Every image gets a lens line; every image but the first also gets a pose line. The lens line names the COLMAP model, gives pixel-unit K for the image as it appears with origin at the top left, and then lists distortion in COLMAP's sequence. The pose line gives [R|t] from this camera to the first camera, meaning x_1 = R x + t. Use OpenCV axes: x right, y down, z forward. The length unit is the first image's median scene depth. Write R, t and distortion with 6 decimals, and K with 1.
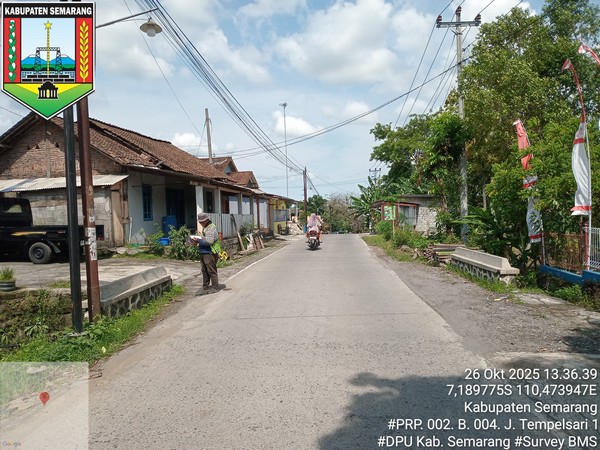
lens RADIAL K [[444.8, 0, 297.1], [0, 444.8, 237.5], [0, 0, 1]] dist [0.008739, -0.003311]
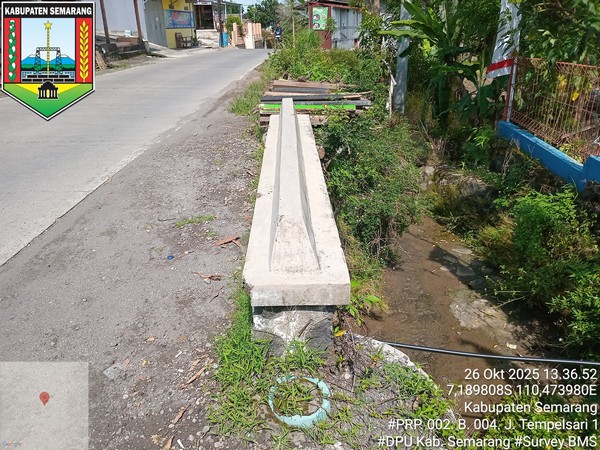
lens RADIAL K [[444.8, 0, 297.1], [0, 444.8, 237.5], [0, 0, 1]] dist [0.008739, -0.003311]
pose [[0.996807, -0.009755, 0.079253, 0.315662], [-0.021399, 0.923576, 0.382818, -0.010773], [-0.076931, -0.383292, 0.920418, 0.574296]]
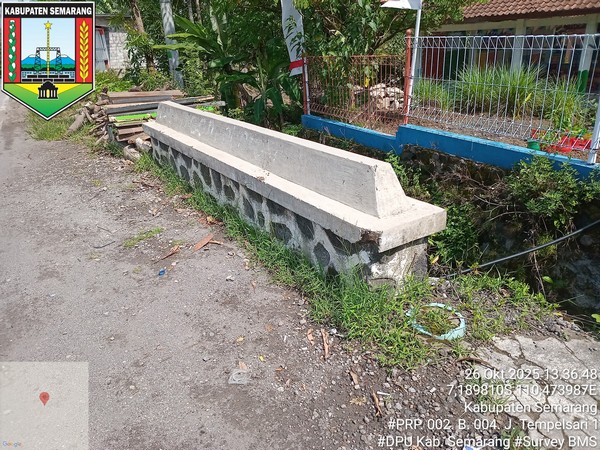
lens RADIAL K [[444.8, 0, 297.1], [0, 444.8, 237.5], [0, 0, 1]] dist [0.008739, -0.003311]
pose [[0.818371, -0.244633, 0.520023, 0.222955], [0.053440, 0.933348, 0.354973, 0.002965], [-0.572201, -0.262709, 0.776898, 0.595767]]
